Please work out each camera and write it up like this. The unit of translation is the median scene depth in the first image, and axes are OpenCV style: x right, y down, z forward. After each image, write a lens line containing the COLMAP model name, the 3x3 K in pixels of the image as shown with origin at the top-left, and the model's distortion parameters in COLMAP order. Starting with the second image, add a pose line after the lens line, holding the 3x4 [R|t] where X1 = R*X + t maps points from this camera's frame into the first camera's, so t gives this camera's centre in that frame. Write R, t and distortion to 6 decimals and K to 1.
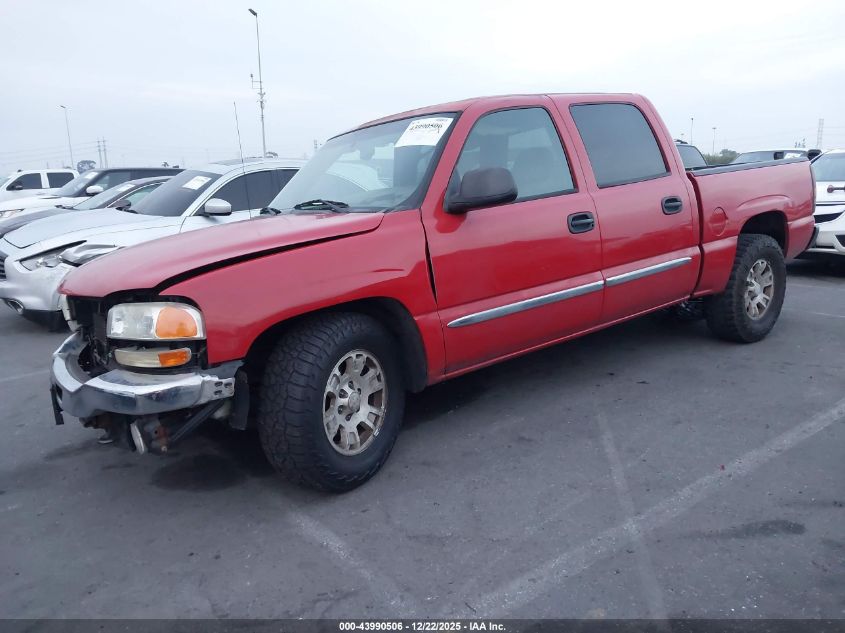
lens RADIAL K [[657.9, 0, 425.9], [0, 657.9, 313.6], [0, 0, 1]] dist [0.066897, -0.092023]
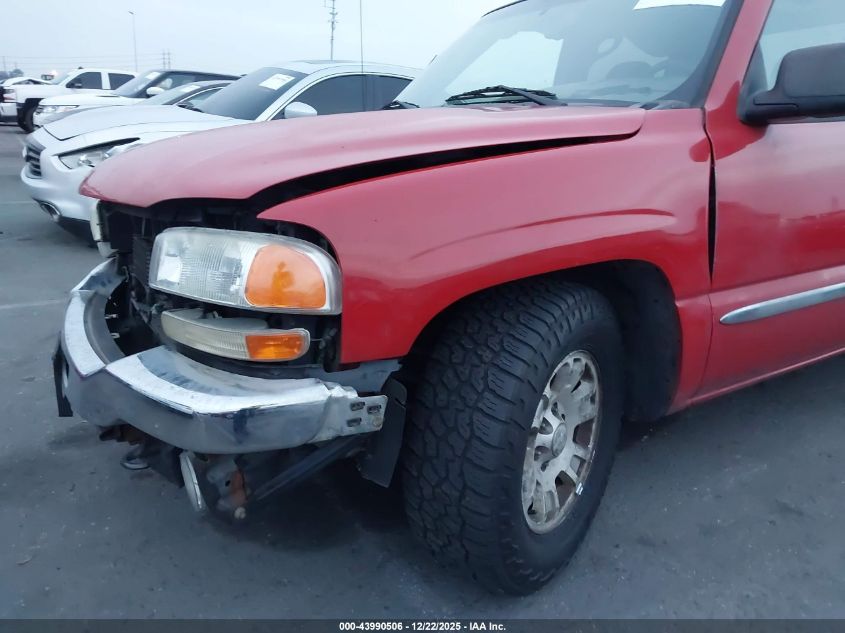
lens RADIAL K [[657.9, 0, 423.3], [0, 657.9, 319.3], [0, 0, 1]] dist [0.066897, -0.092023]
pose [[0.991743, 0.112962, -0.060699, -0.200997], [-0.107091, 0.989932, 0.092554, -0.009395], [0.070543, -0.085290, 0.993856, 0.428604]]
